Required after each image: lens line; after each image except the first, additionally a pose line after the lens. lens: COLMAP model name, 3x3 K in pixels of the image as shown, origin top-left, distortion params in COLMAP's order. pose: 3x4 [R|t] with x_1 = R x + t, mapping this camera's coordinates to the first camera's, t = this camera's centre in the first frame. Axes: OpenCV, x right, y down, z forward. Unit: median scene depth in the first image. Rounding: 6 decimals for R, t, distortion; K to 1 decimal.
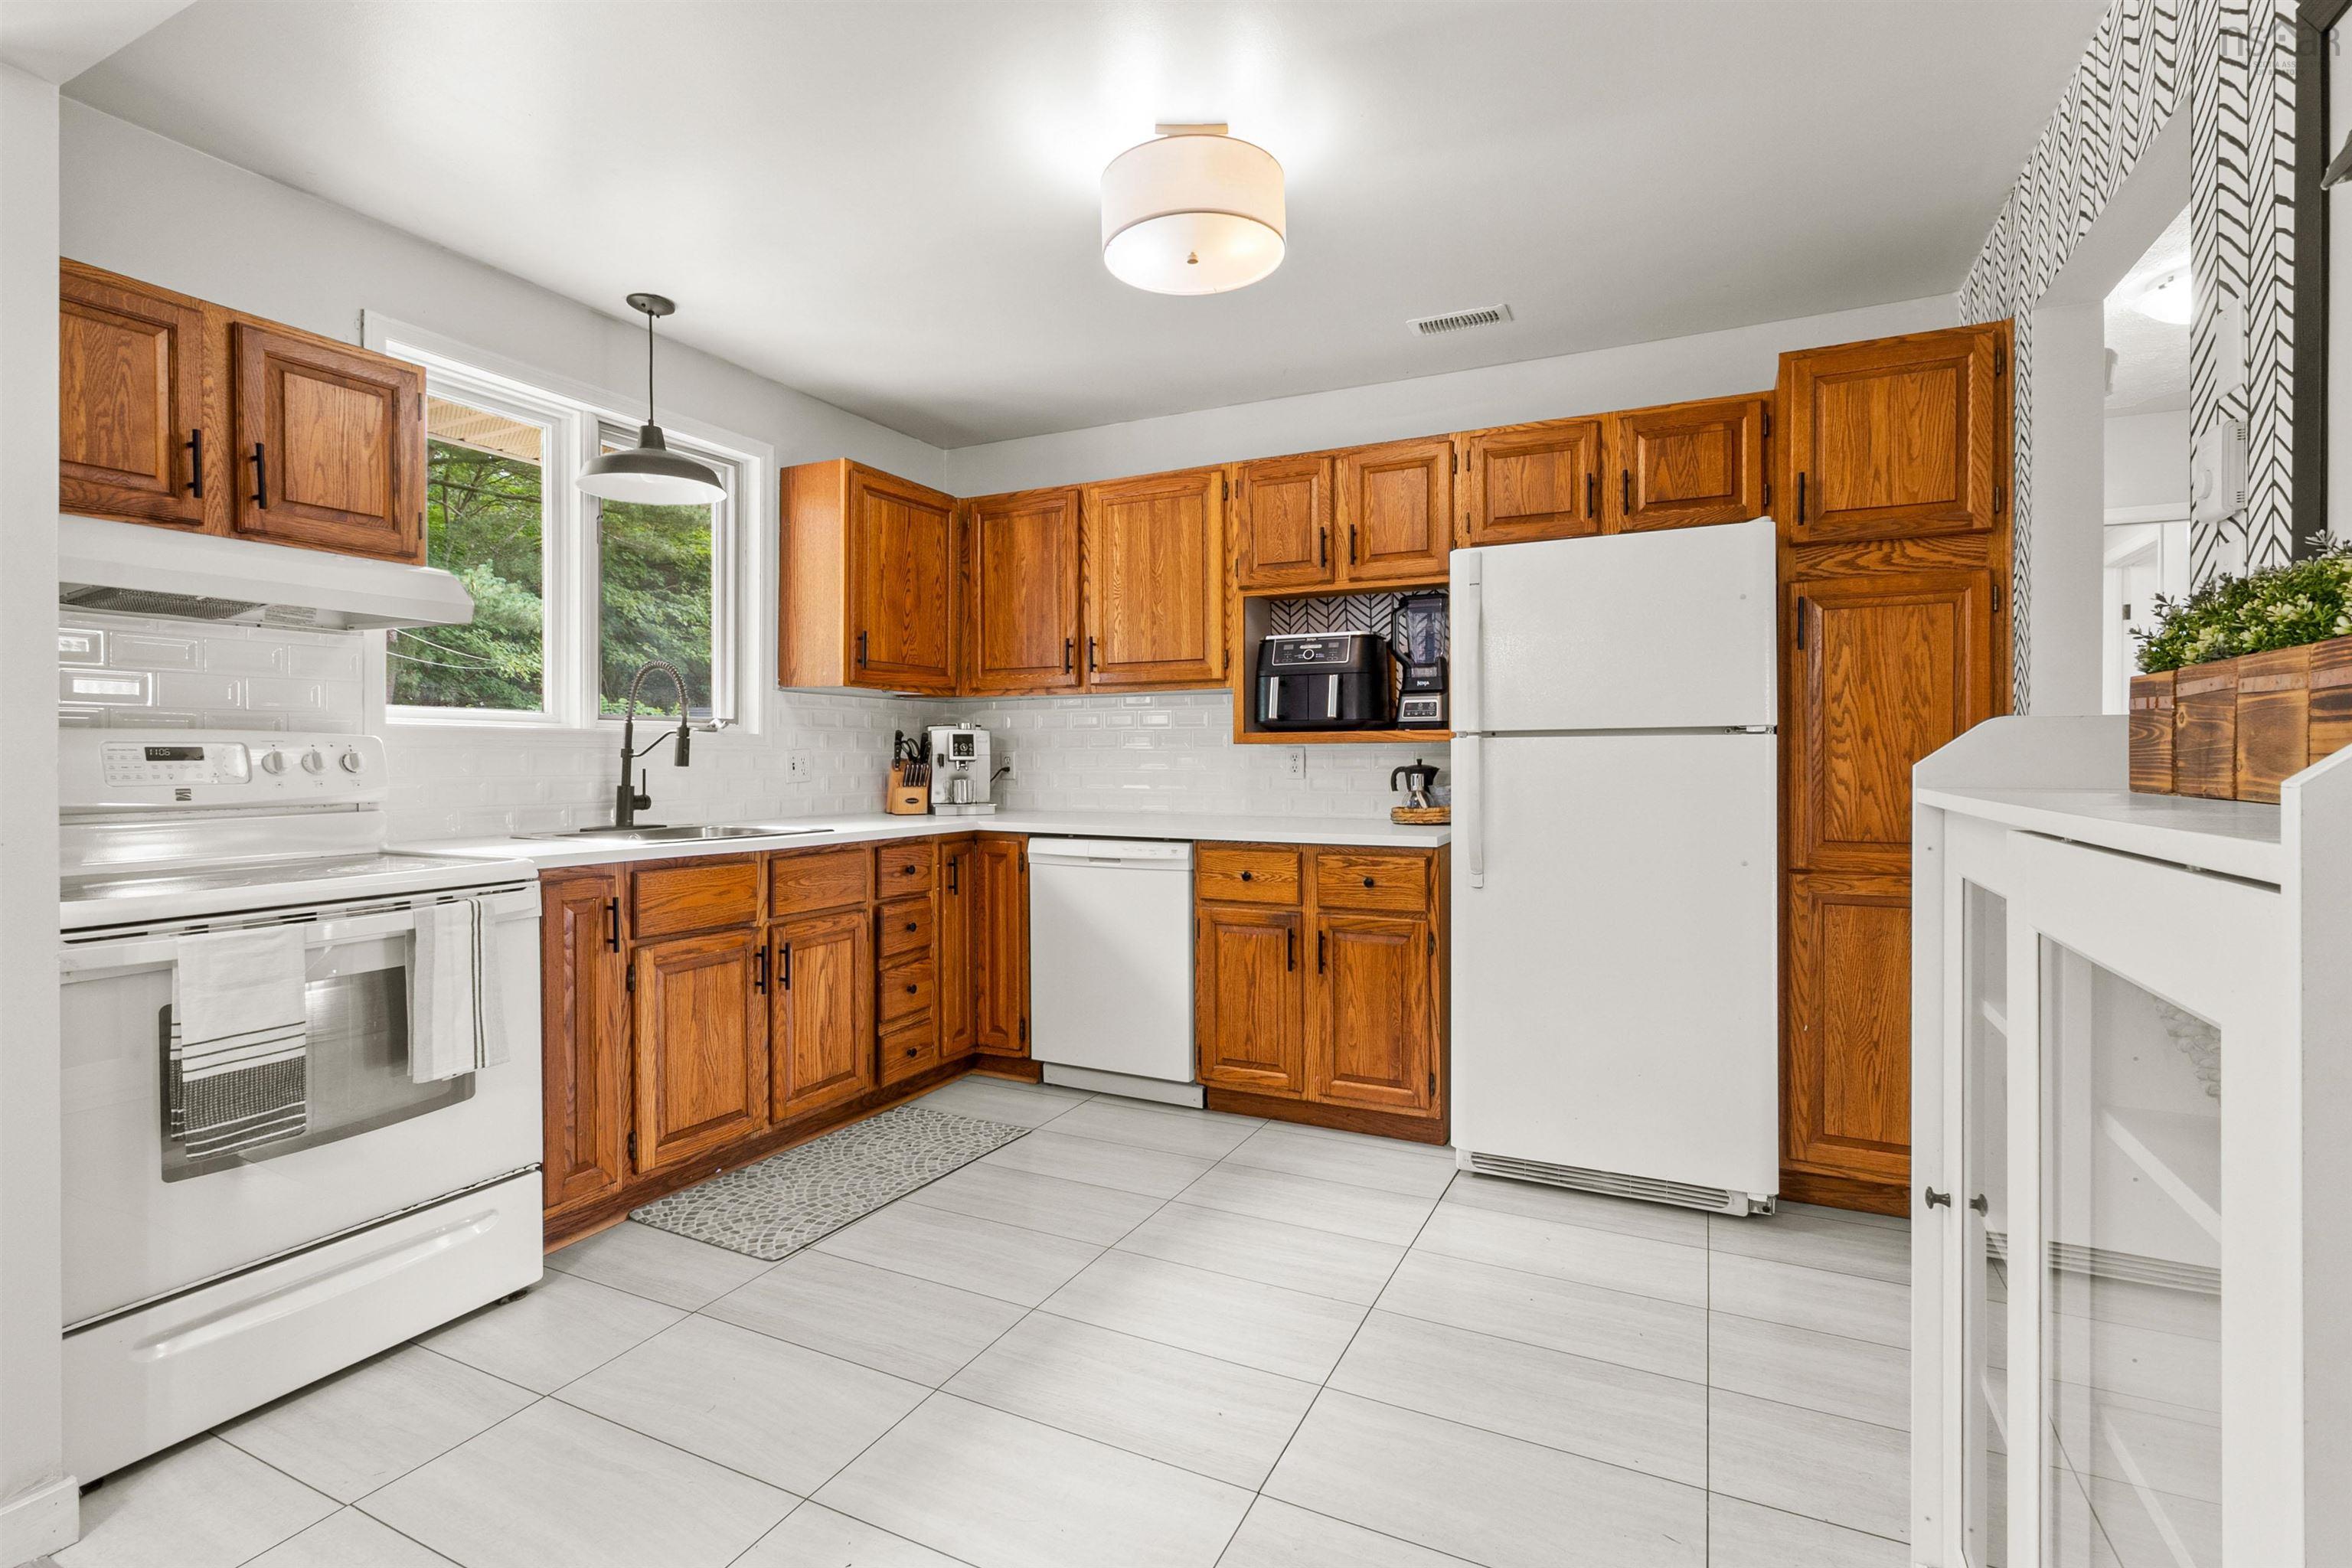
lens RADIAL K [[1091.6, 0, 1166.6], [0, 1091.6, 759.7], [0, 0, 1]] dist [-0.001872, 0.000353]
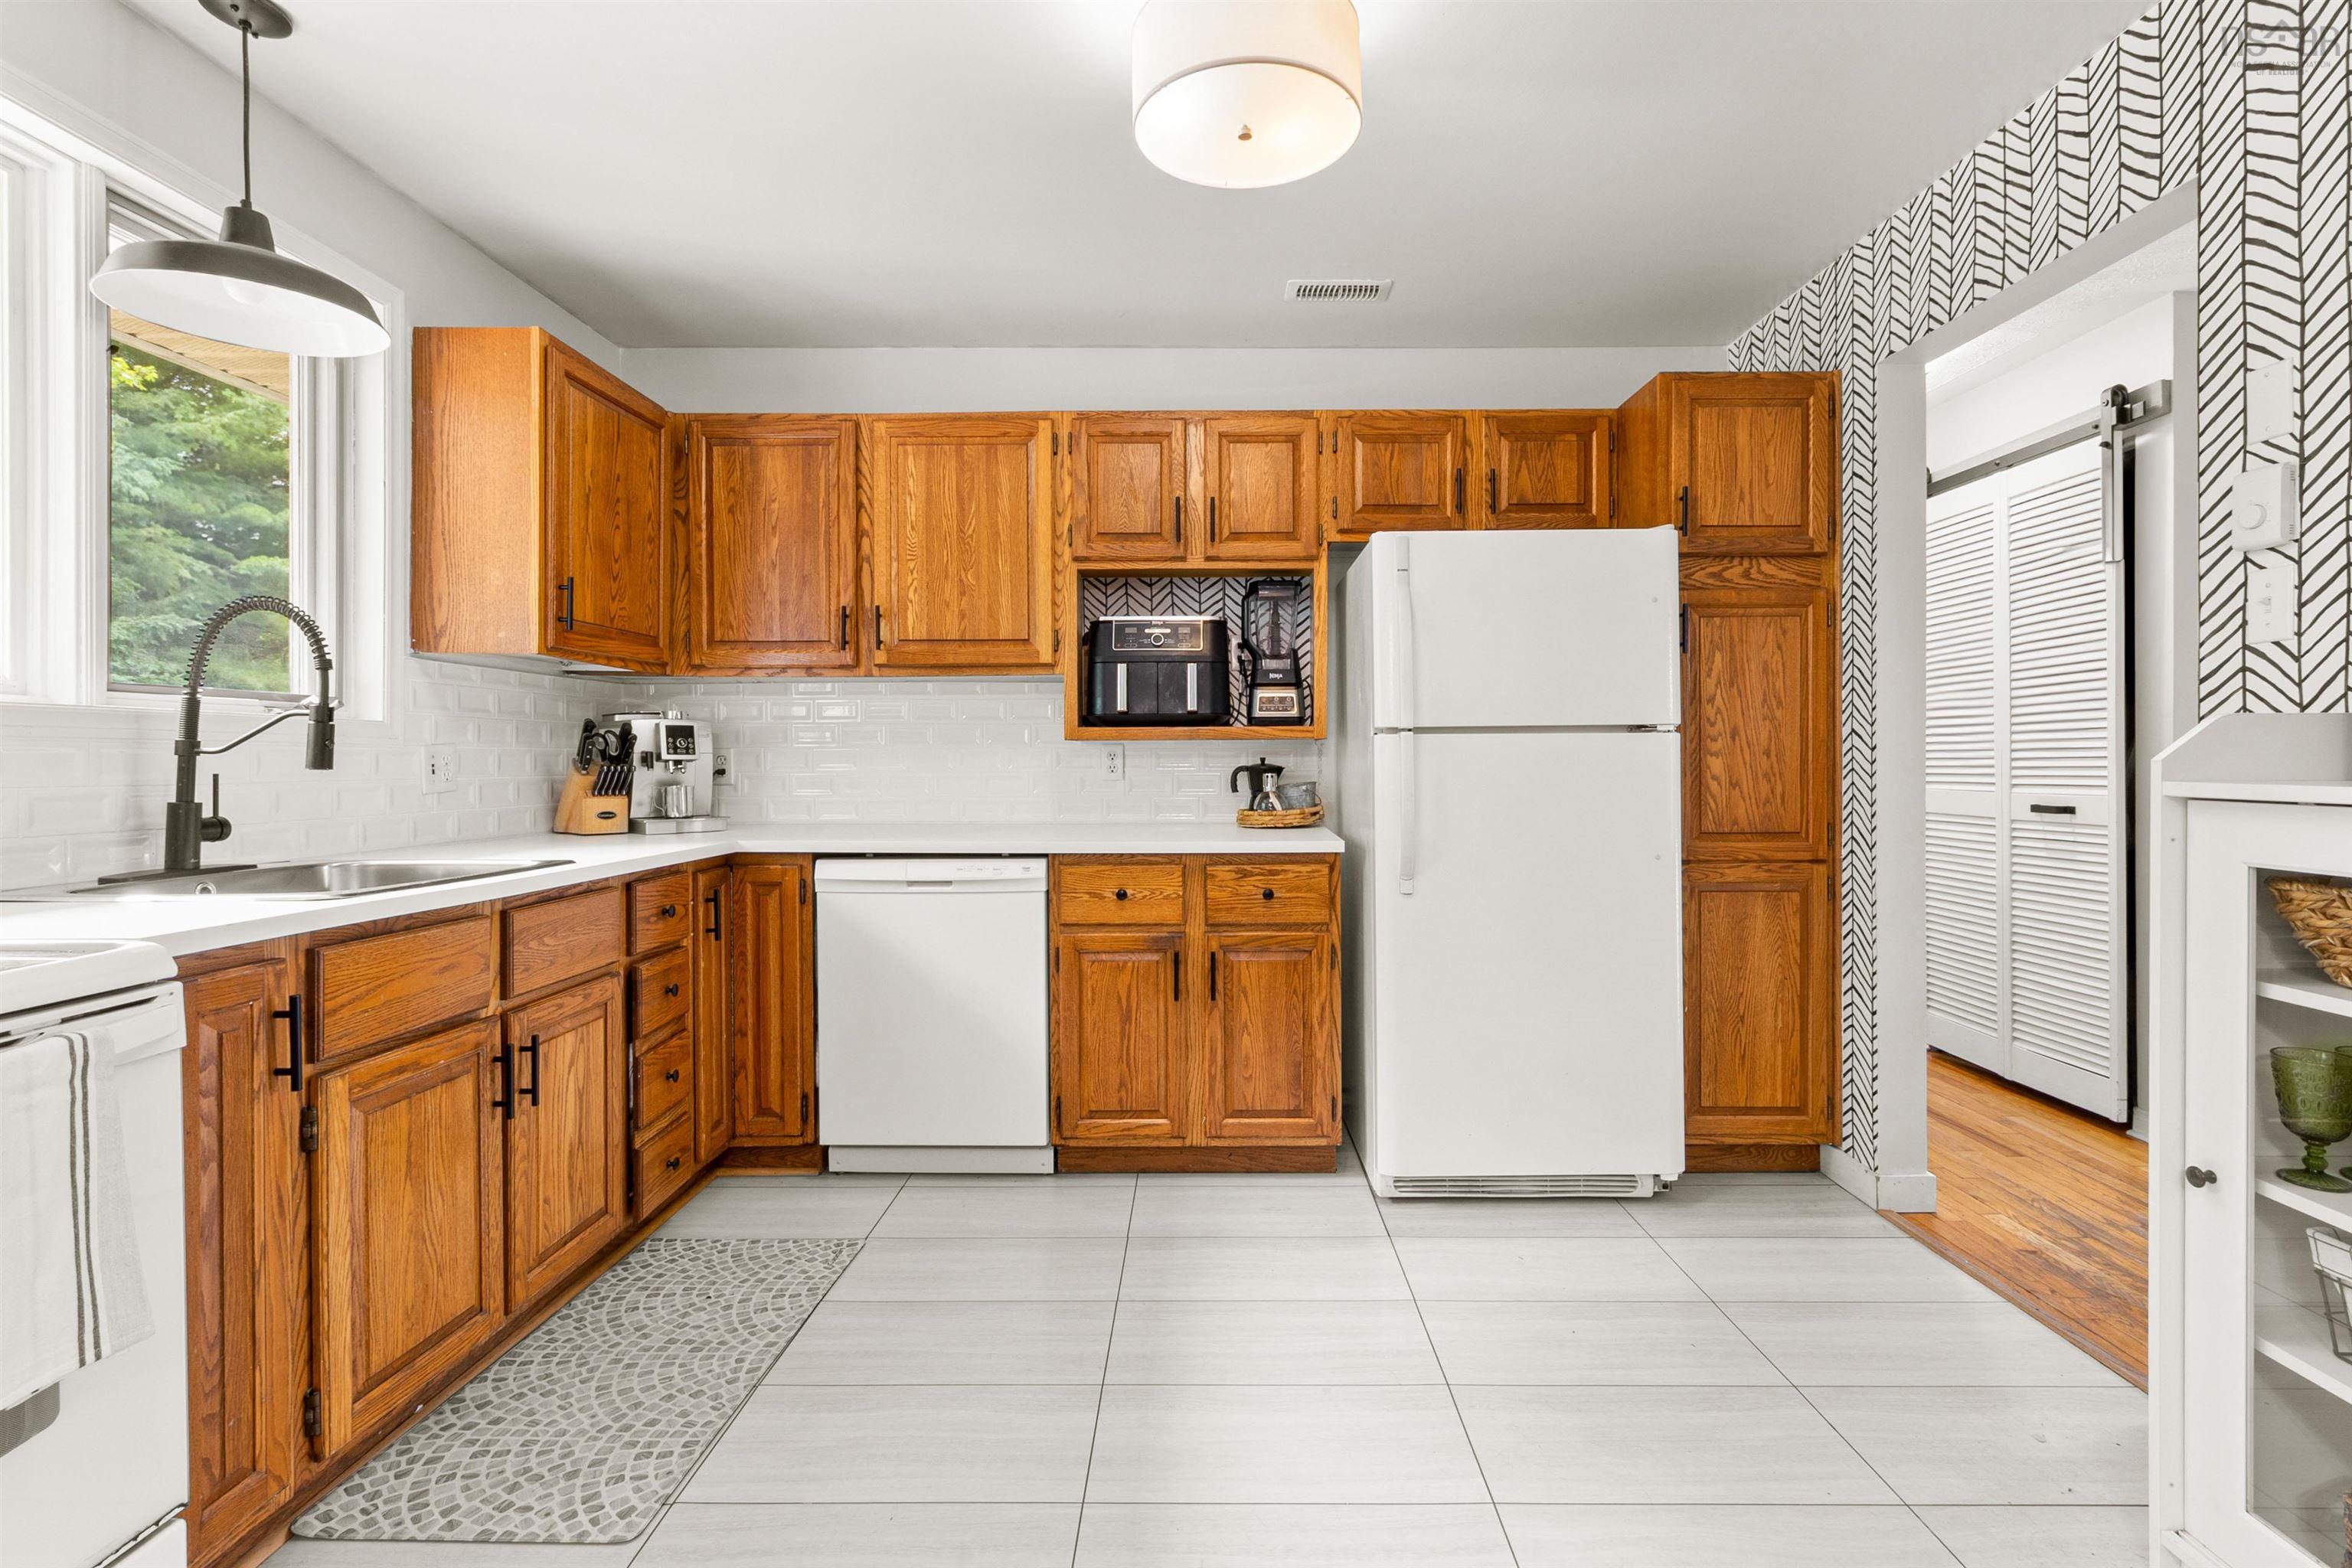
lens RADIAL K [[1099.9, 0, 1201.7], [0, 1099.9, 760.0], [0, 0, 1]] dist [-0.000083, 0.000047]
pose [[0.896035, -0.001703, 0.443979, -0.262459], [0.001931, 0.999998, -0.000061, 0.001605], [-0.443979, 0.000912, 0.896037, 0.207566]]
